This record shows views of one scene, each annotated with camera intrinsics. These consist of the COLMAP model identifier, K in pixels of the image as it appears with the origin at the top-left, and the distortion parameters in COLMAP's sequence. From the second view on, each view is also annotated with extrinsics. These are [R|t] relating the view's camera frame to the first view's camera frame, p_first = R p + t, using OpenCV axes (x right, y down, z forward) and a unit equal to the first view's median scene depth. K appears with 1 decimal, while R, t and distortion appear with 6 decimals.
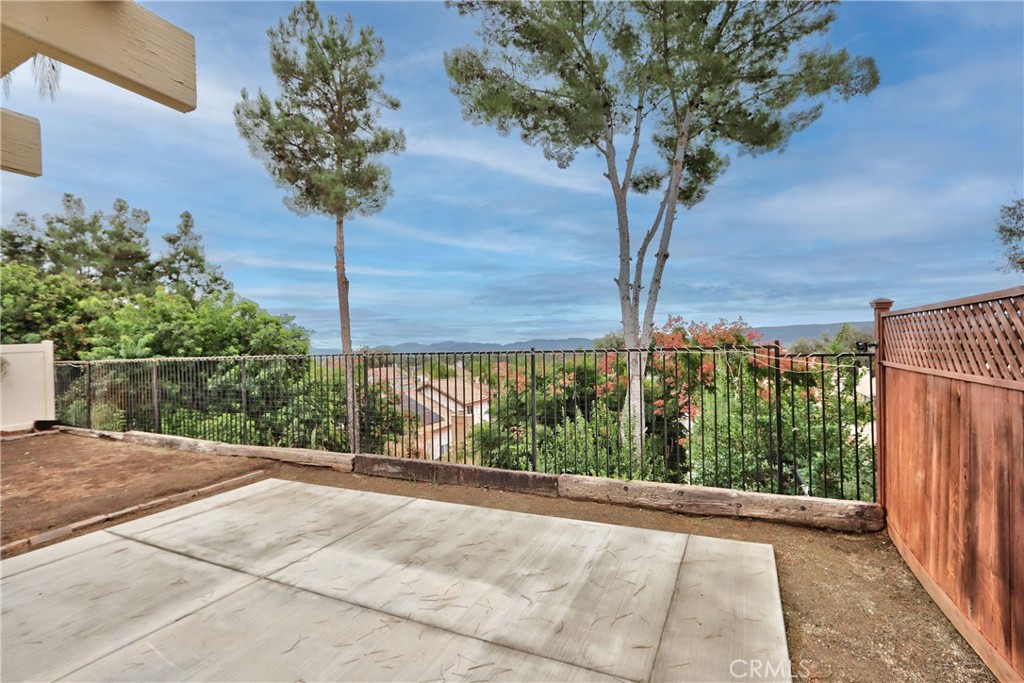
lens RADIAL K [[478.3, 0, 488.6], [0, 478.3, 342.1], [0, 0, 1]] dist [-0.014733, 0.001697]
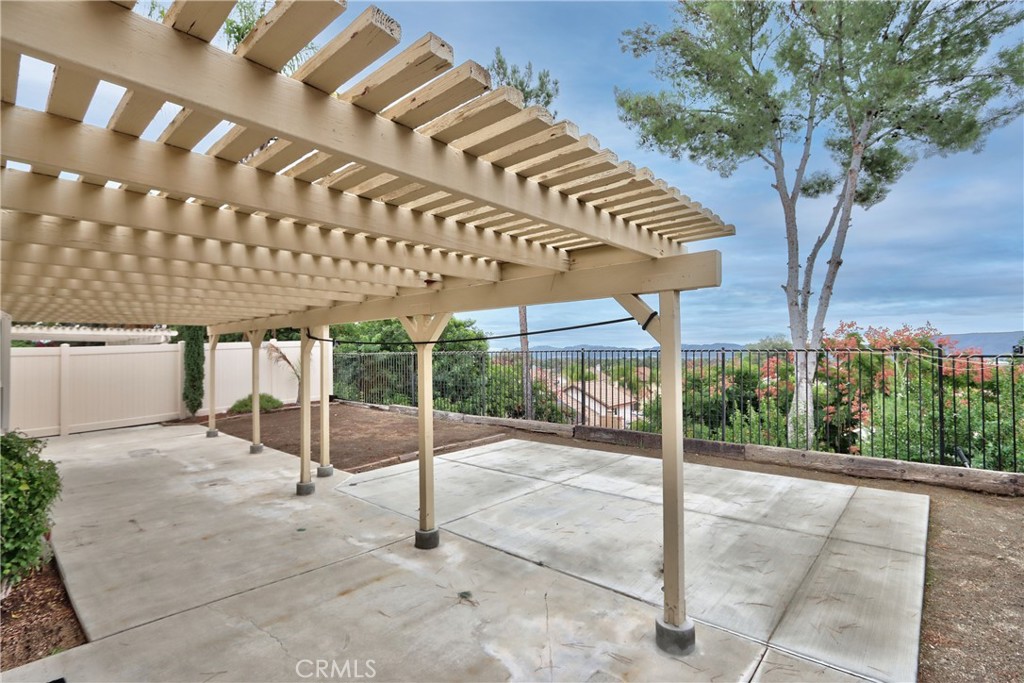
lens RADIAL K [[478.3, 0, 492.8], [0, 478.3, 342.4], [0, 0, 1]] dist [-0.014733, 0.001697]
pose [[0.963485, 0.013803, -0.267406, -0.072793], [-0.015190, 0.999880, -0.003121, 0.004802], [0.267331, 0.007069, 0.963579, -0.187571]]
